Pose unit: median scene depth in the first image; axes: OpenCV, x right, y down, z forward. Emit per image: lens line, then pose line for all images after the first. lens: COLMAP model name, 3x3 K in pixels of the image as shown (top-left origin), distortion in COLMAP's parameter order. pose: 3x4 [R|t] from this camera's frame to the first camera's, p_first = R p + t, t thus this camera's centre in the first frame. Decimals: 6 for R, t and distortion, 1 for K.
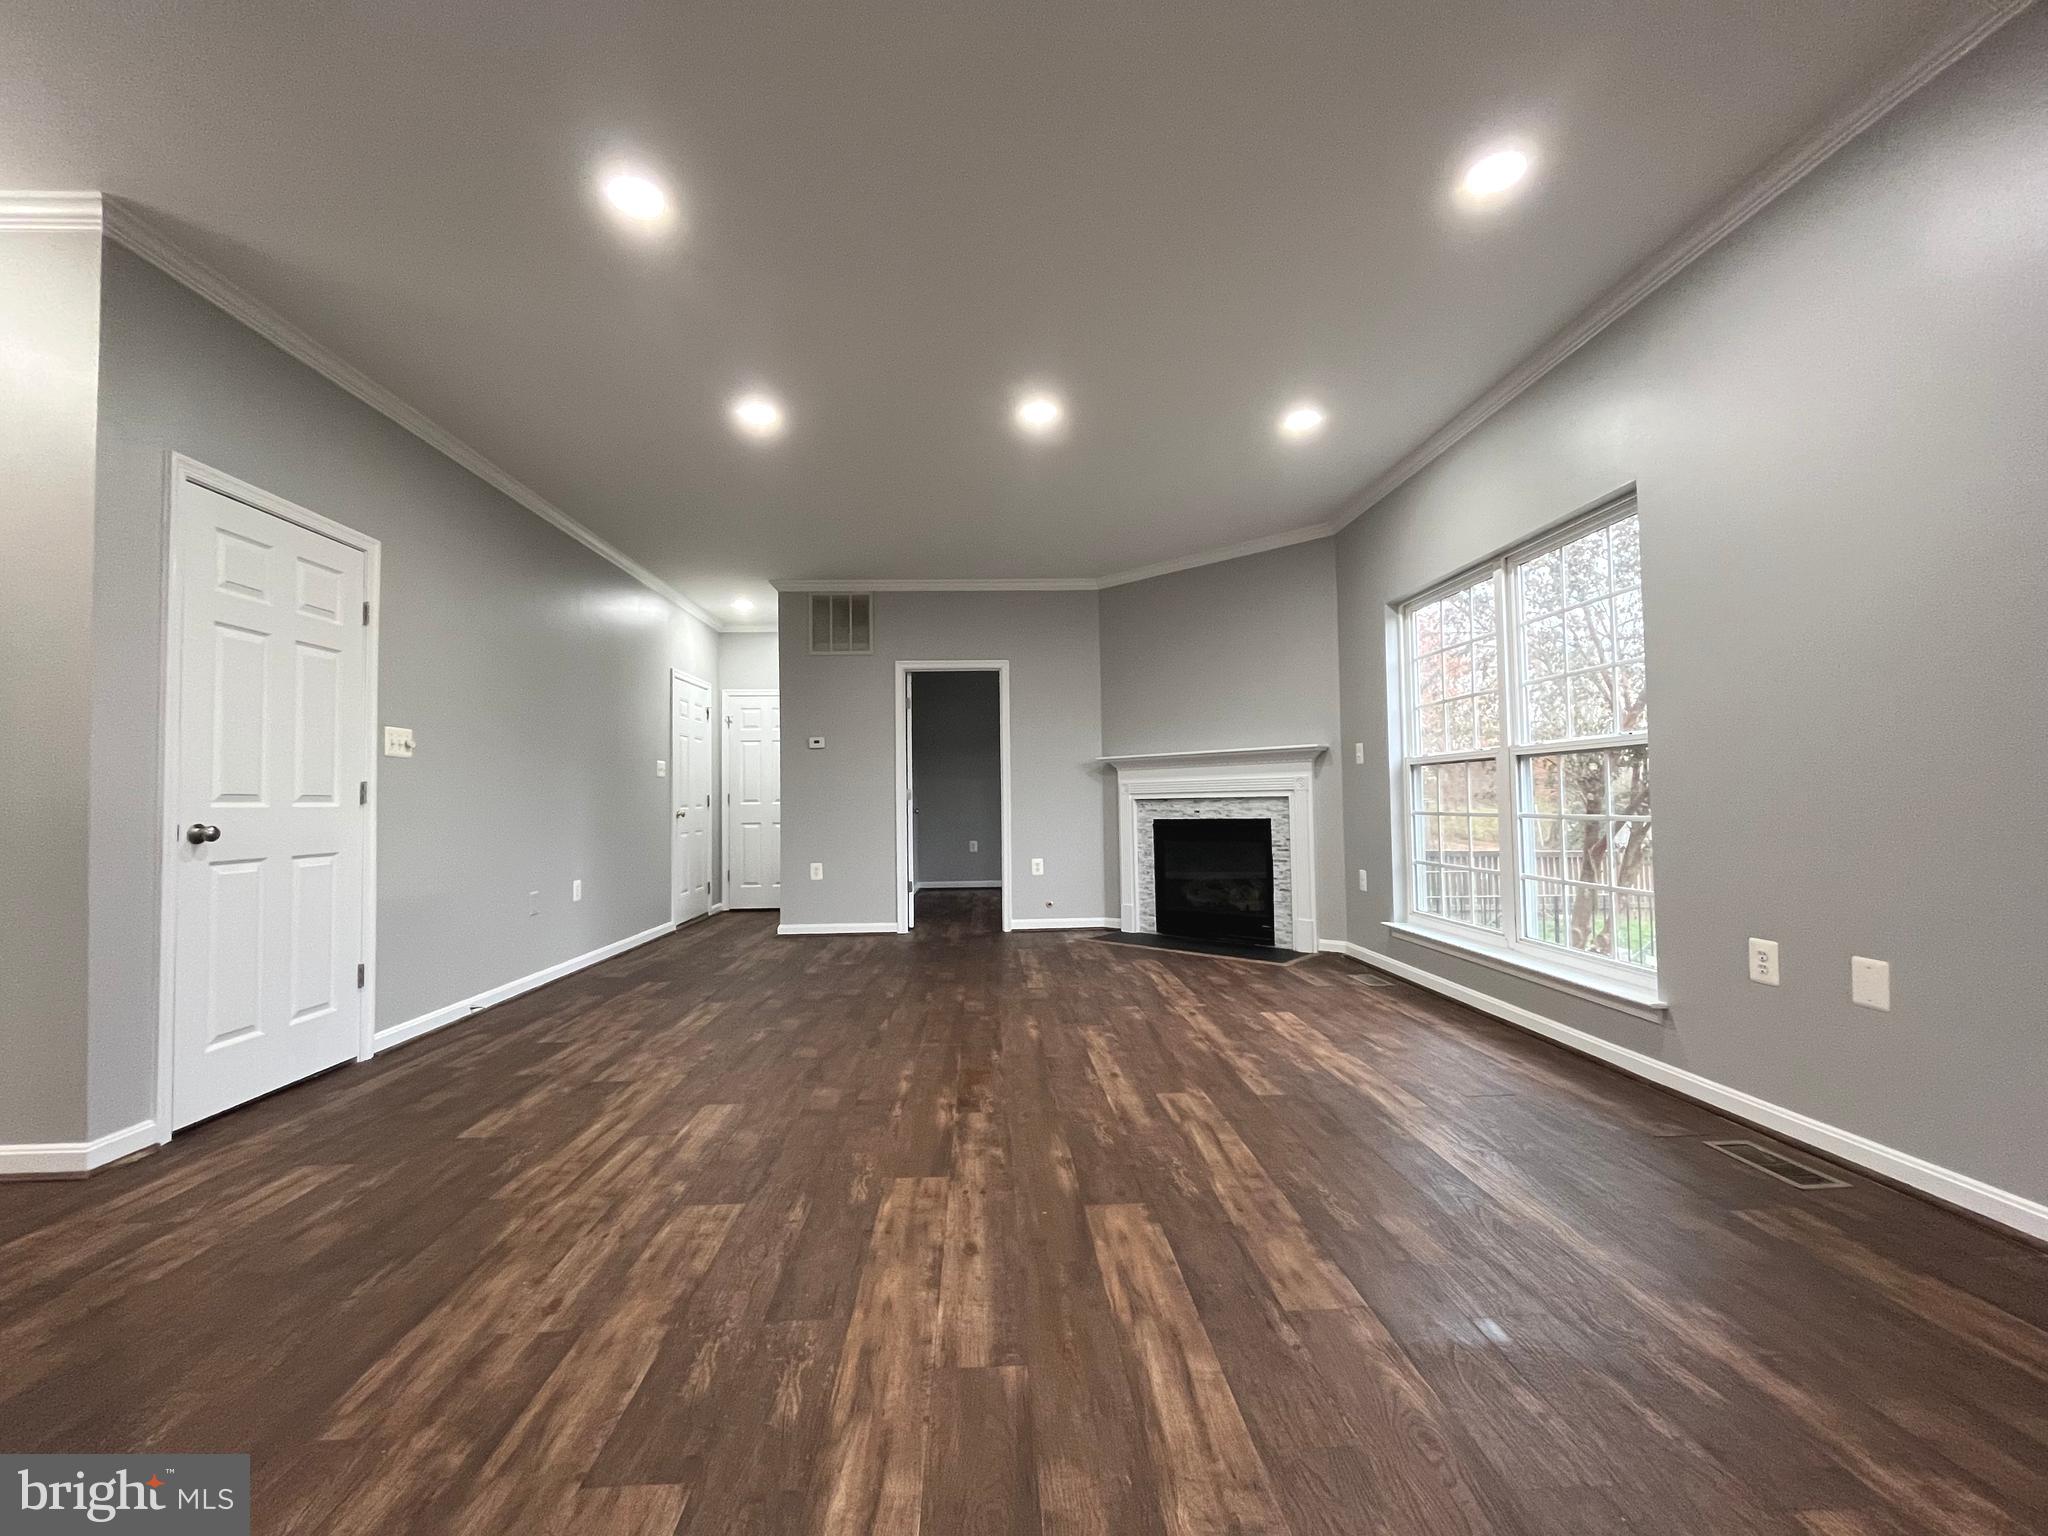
lens RADIAL K [[823.2, 0, 1020.0], [0, 823.2, 766.1], [0, 0, 1]] dist [-0.002850, -0.000607]
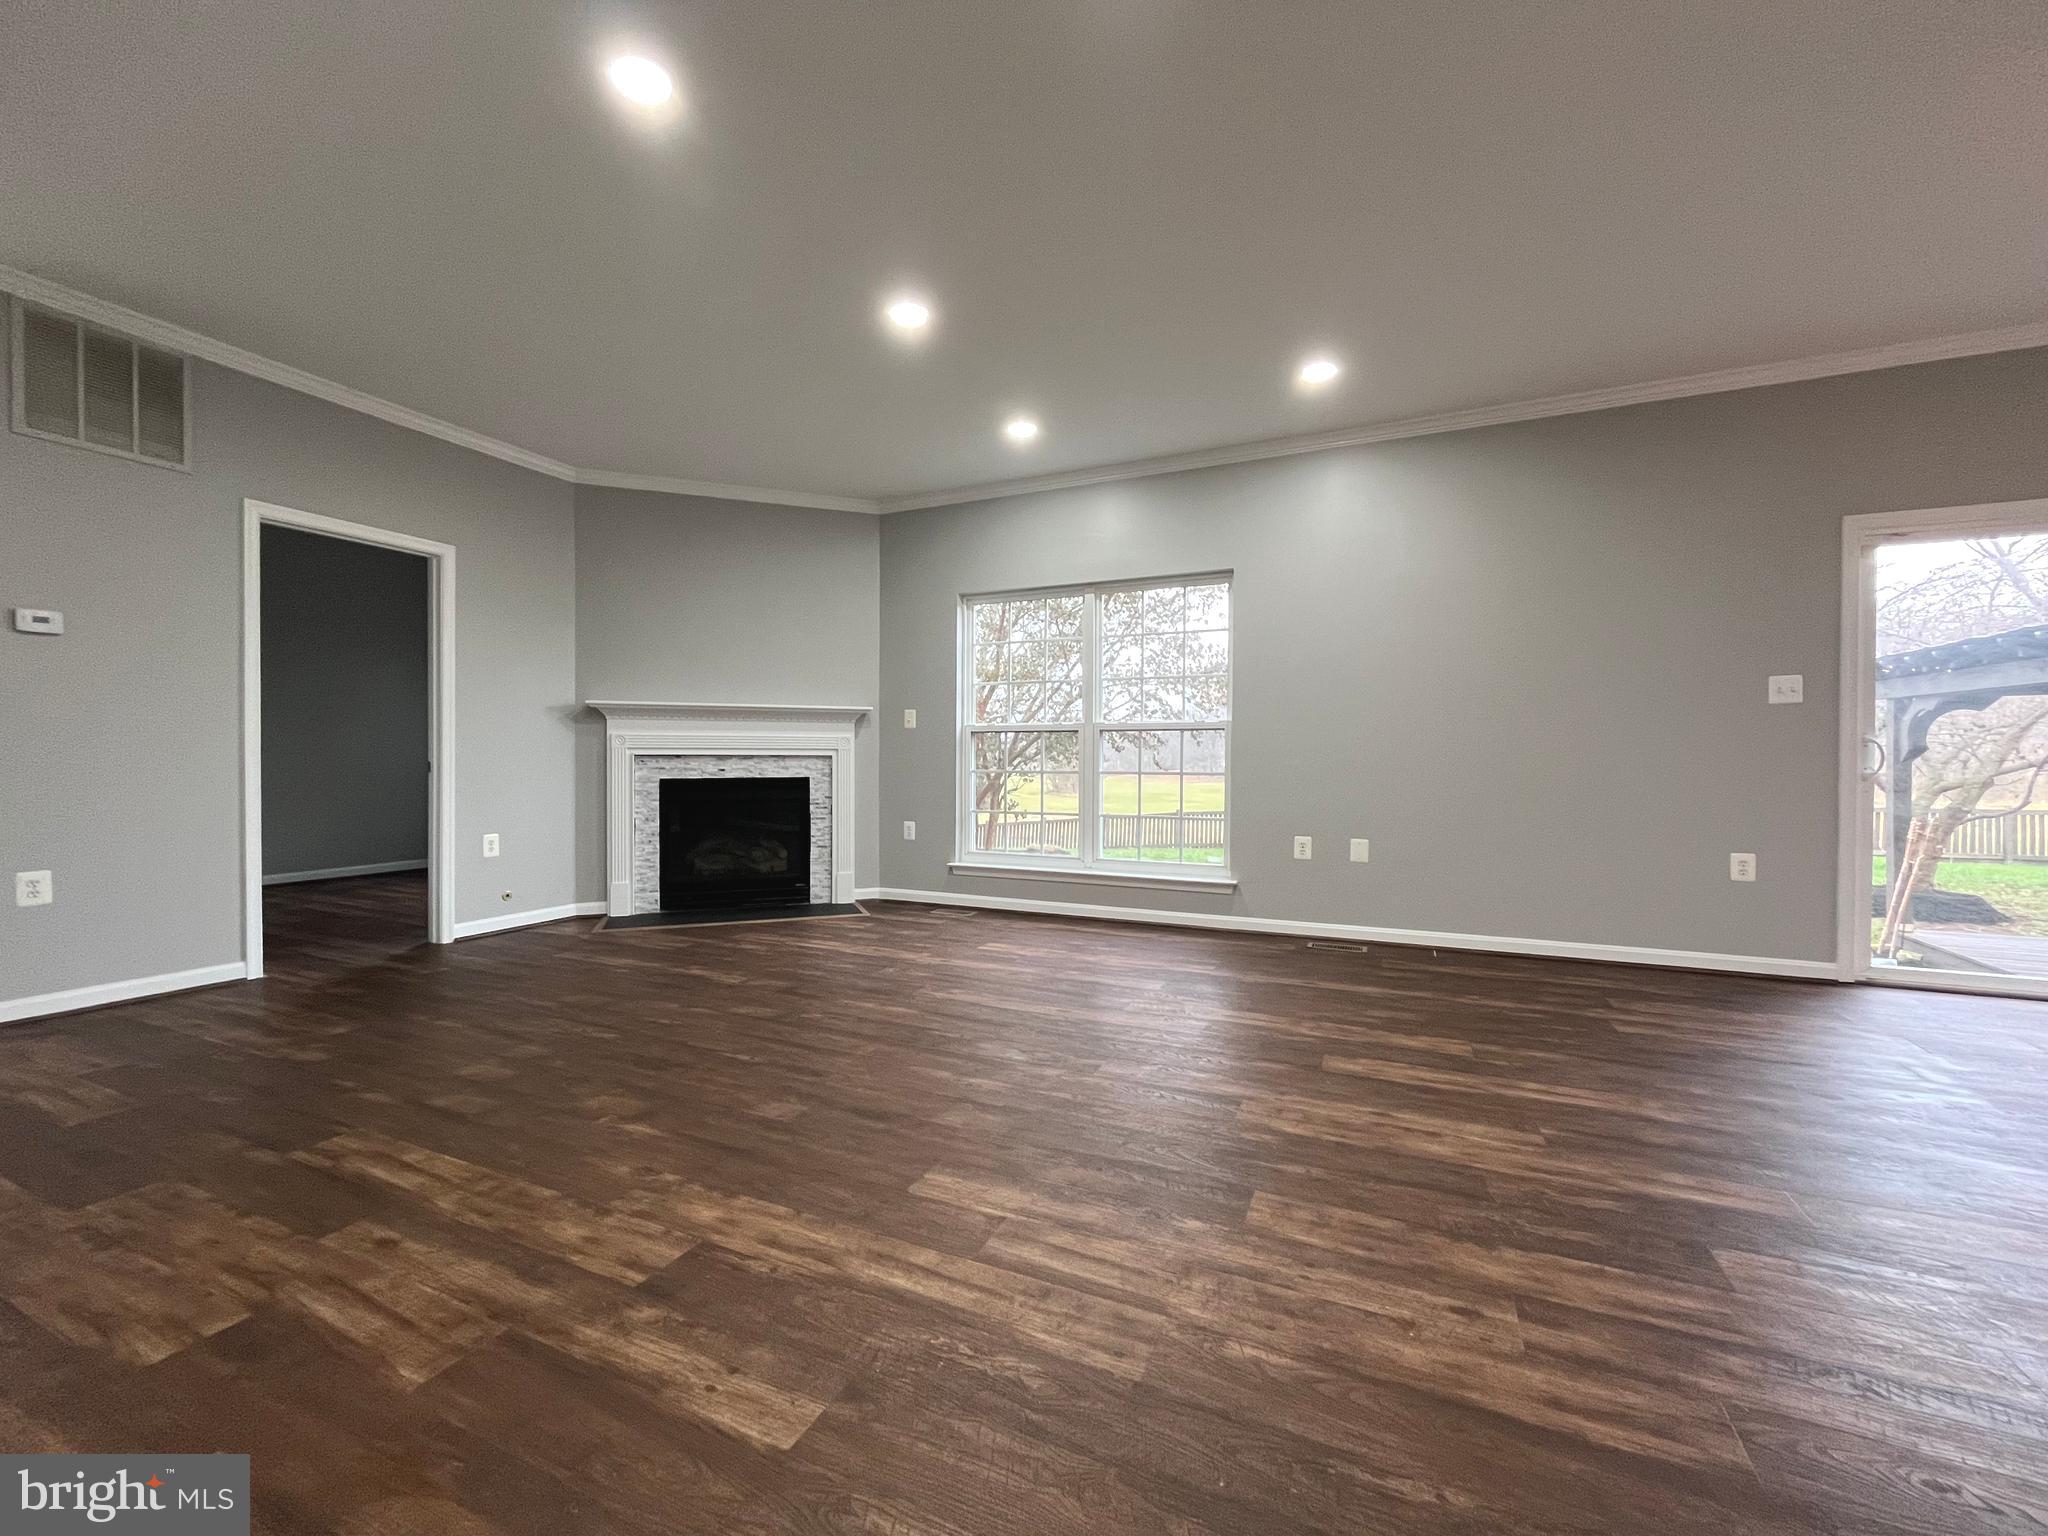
lens RADIAL K [[823.2, 0, 1016.0], [0, 823.2, 766.9], [0, 0, 1]] dist [-0.002850, -0.000607]
pose [[0.462564, 0.010761, 0.886520, -0.858830], [-0.049022, 0.998707, 0.013456, 0.046765], [-0.885229, -0.049683, 0.462494, 0.570733]]
